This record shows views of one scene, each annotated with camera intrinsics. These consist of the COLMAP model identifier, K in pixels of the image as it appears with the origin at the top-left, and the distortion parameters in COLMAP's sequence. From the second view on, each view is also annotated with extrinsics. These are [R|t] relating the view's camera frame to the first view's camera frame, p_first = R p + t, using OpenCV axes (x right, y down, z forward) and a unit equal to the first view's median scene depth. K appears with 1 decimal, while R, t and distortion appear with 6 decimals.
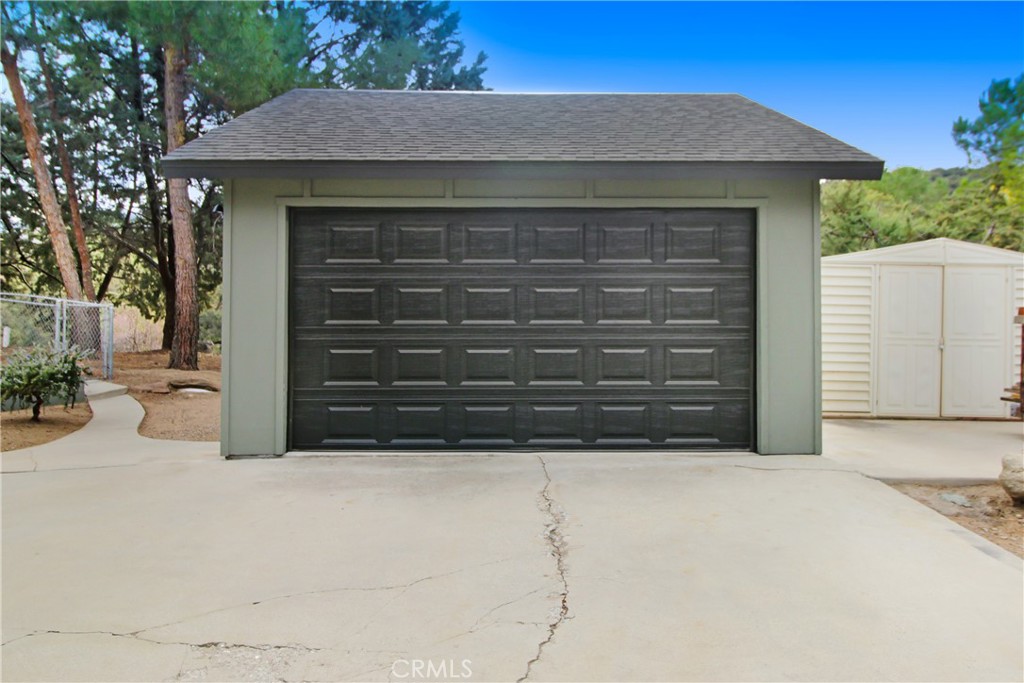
lens RADIAL K [[808.4, 0, 511.9], [0, 808.4, 291.5], [0, 0, 1]] dist [-0.001318, 0.002749]
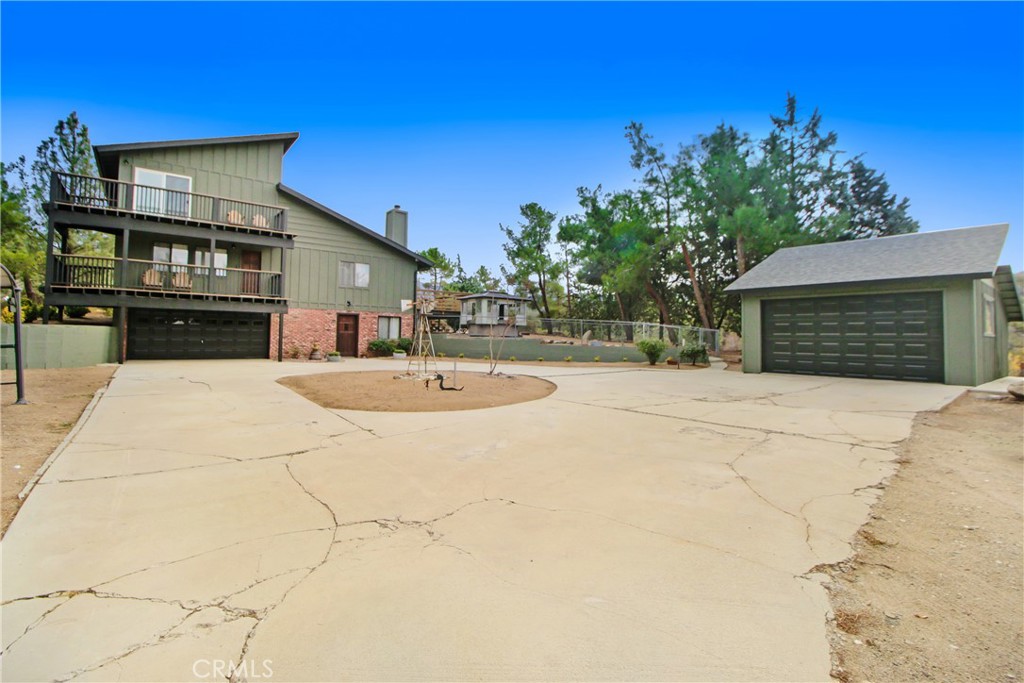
lens RADIAL K [[486.1, 0, 515.3], [0, 486.1, 314.5], [0, 0, 1]] dist [0.000281, -0.011550]
pose [[0.634185, -0.025310, -0.772767, 0.244205], [0.008561, 0.999633, -0.025715, 0.000212], [0.773134, 0.009692, 0.634168, -0.413221]]
